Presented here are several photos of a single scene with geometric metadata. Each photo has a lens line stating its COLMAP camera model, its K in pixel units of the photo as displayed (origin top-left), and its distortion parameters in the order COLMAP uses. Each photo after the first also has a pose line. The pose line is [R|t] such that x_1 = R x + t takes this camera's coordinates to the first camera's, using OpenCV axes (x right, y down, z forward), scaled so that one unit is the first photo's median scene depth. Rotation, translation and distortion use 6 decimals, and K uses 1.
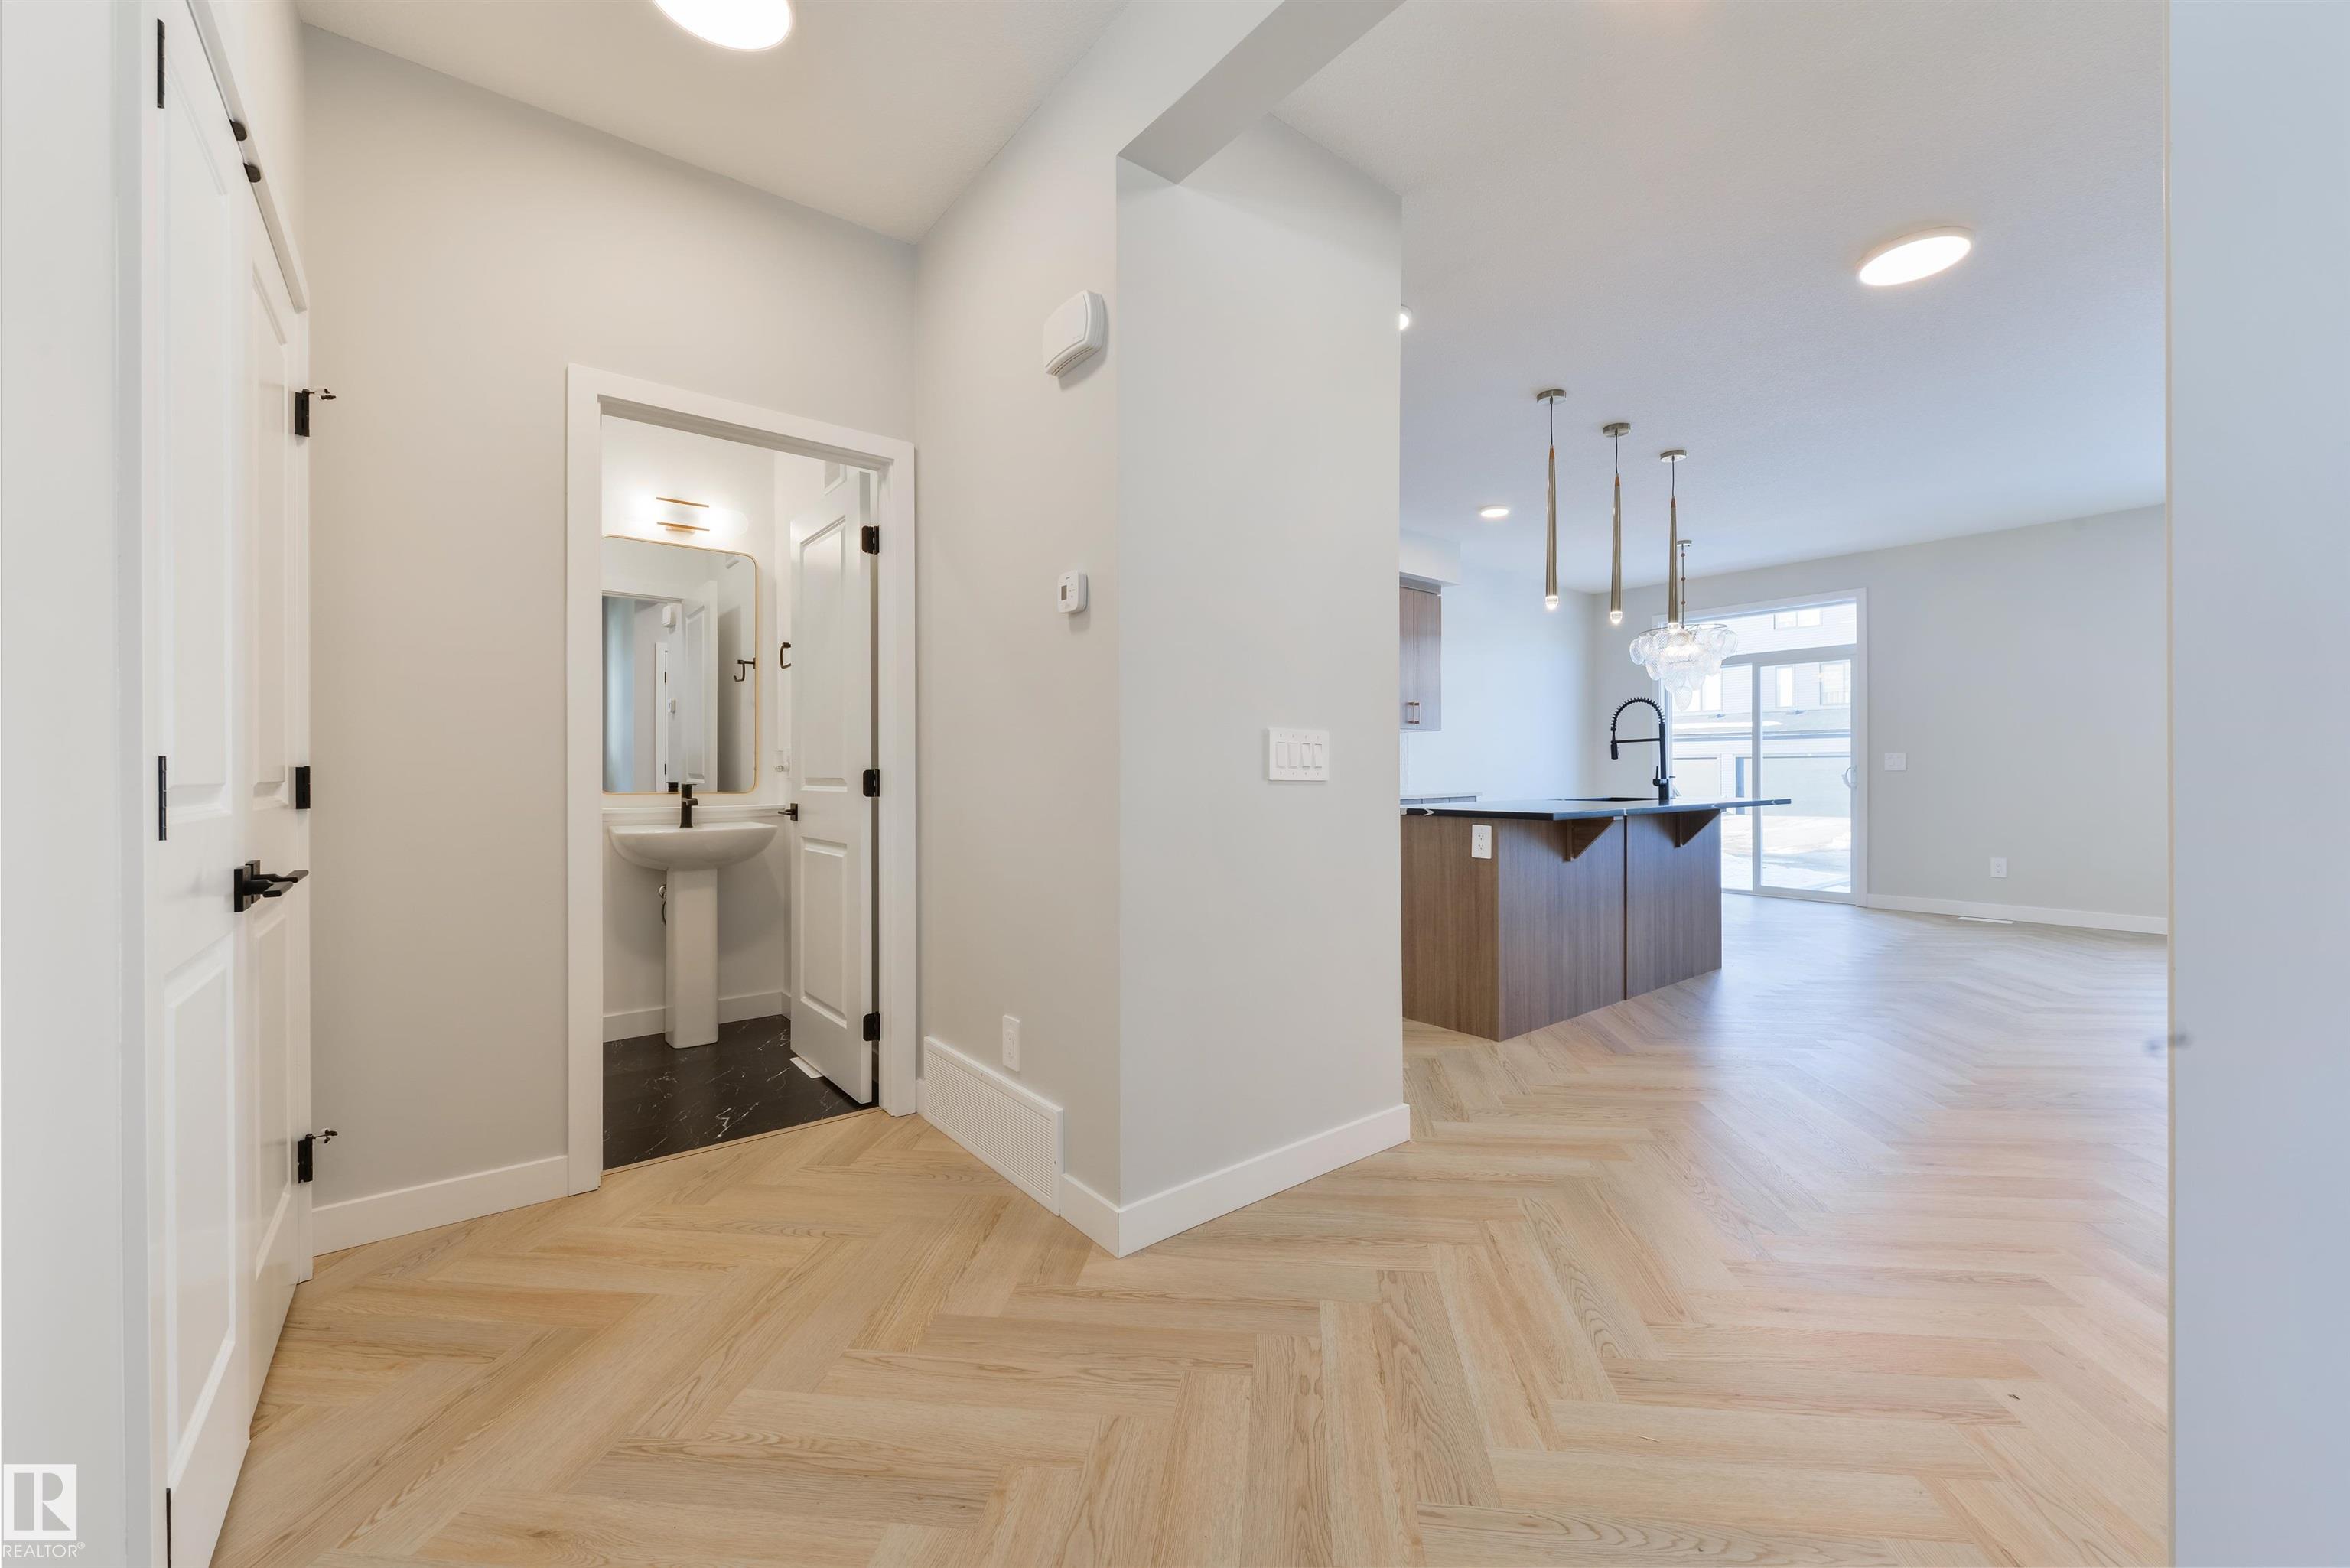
lens RADIAL K [[919.3, 0, 1200.5], [0, 919.3, 781.7], [0, 0, 1]] dist [0.002150, 0.000118]
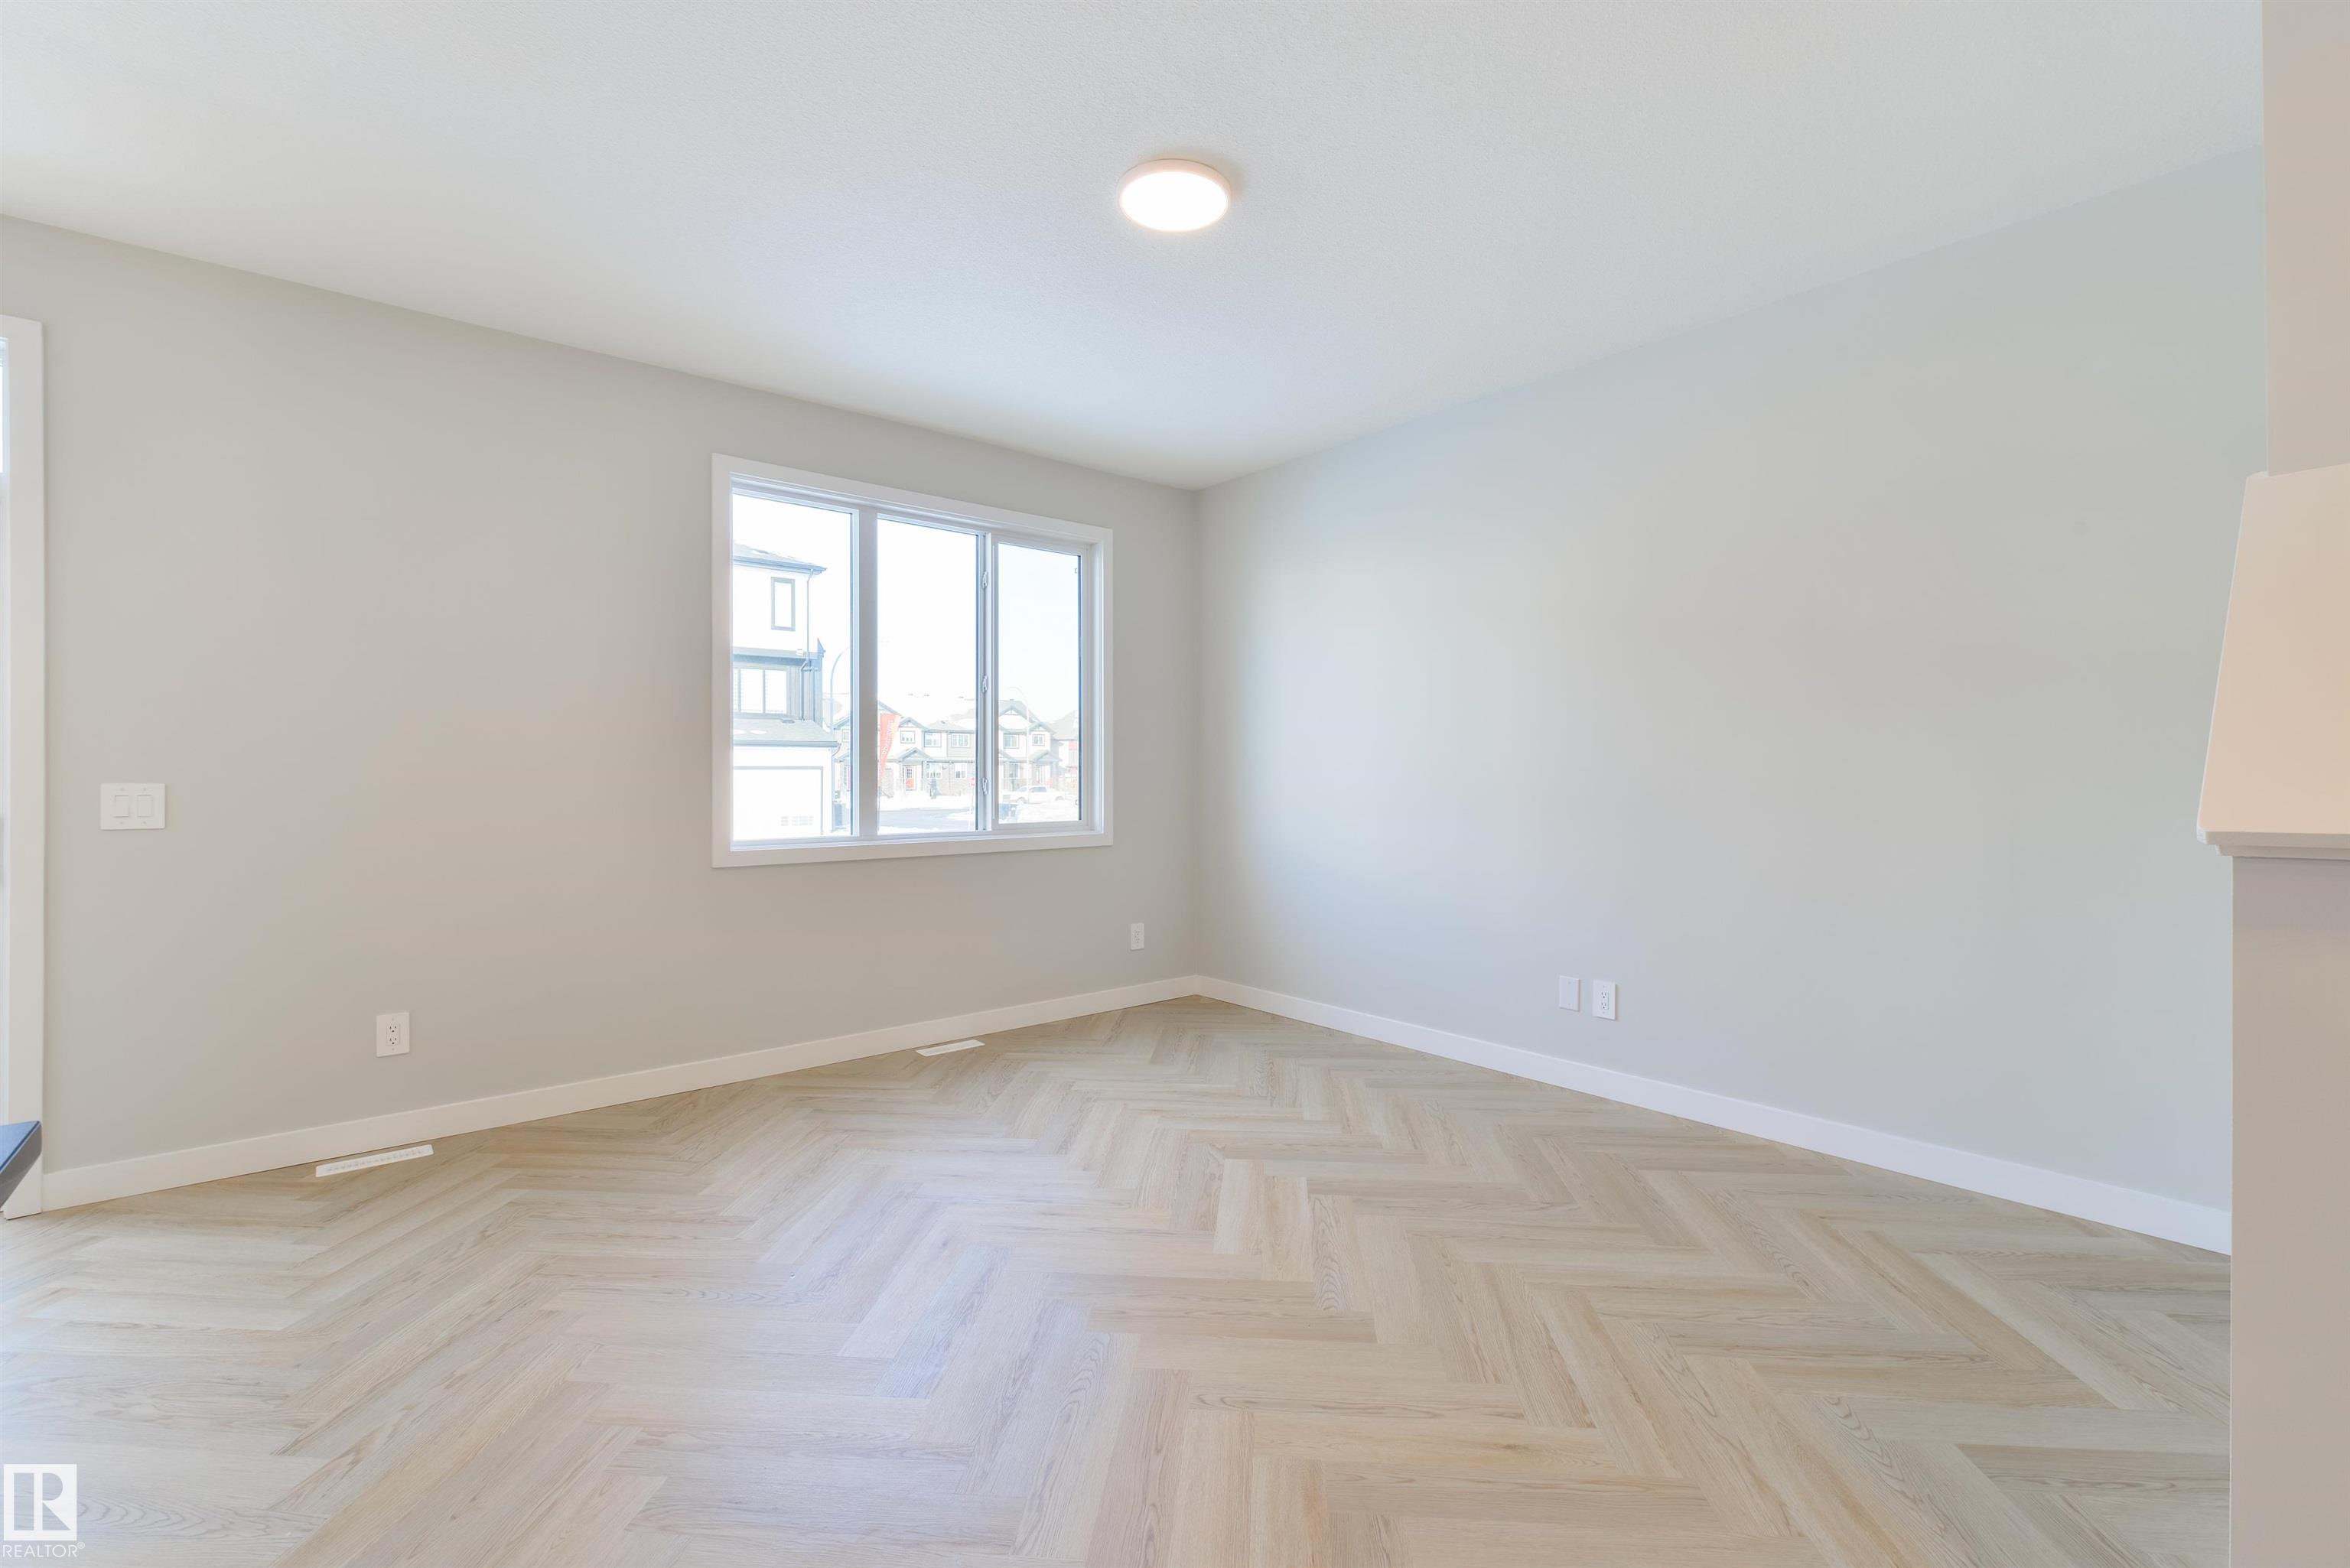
lens RADIAL K [[1015.4, 0, 1187.3], [0, 1015.4, 763.0], [0, 0, 1]] dist [0.001375, -0.000855]
pose [[-0.019091, 0.014048, 0.999719, 0.535110], [0.013584, 0.999813, -0.013790, -0.045404], [-0.999725, 0.013317, -0.019279, 0.934962]]
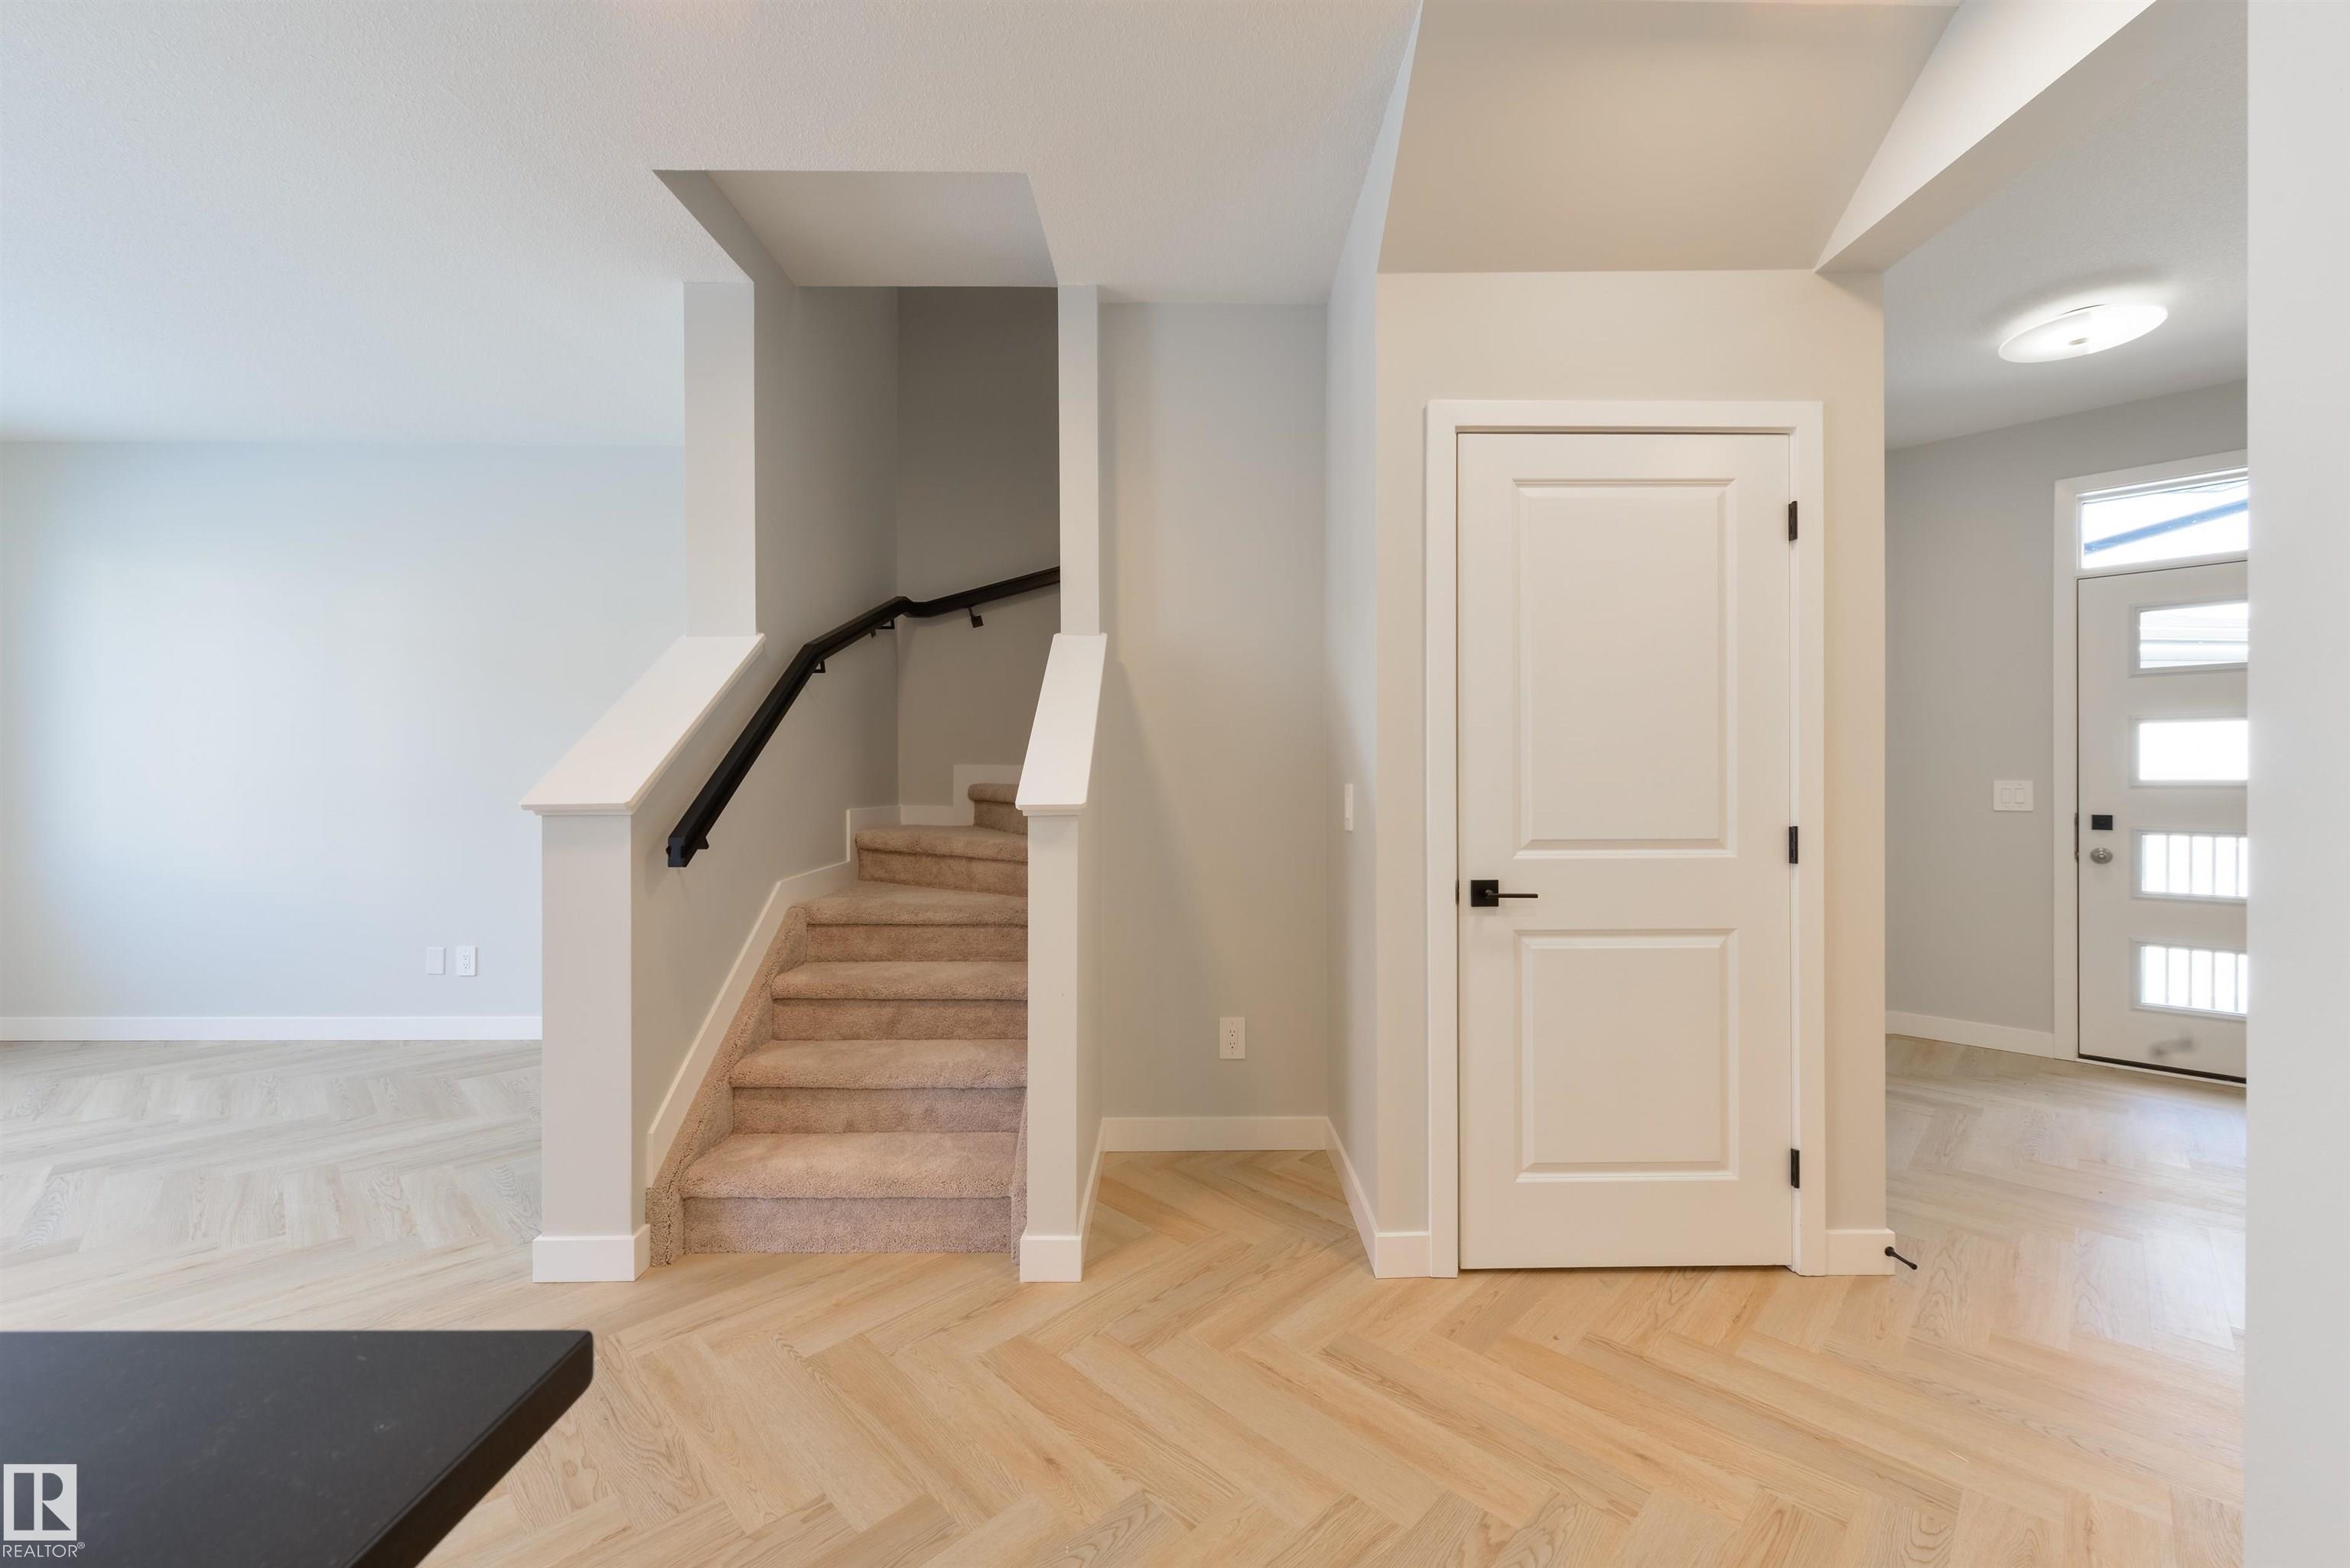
lens RADIAL K [[918.4, 0, 1190.7], [0, 918.4, 788.1], [0, 0, 1]] dist [0.001664, -0.000197]
pose [[-0.782610, -0.001991, 0.622509, 0.182551], [0.009005, 0.999854, 0.014518, -0.041355], [-0.622447, 0.016967, -0.782478, 0.845707]]
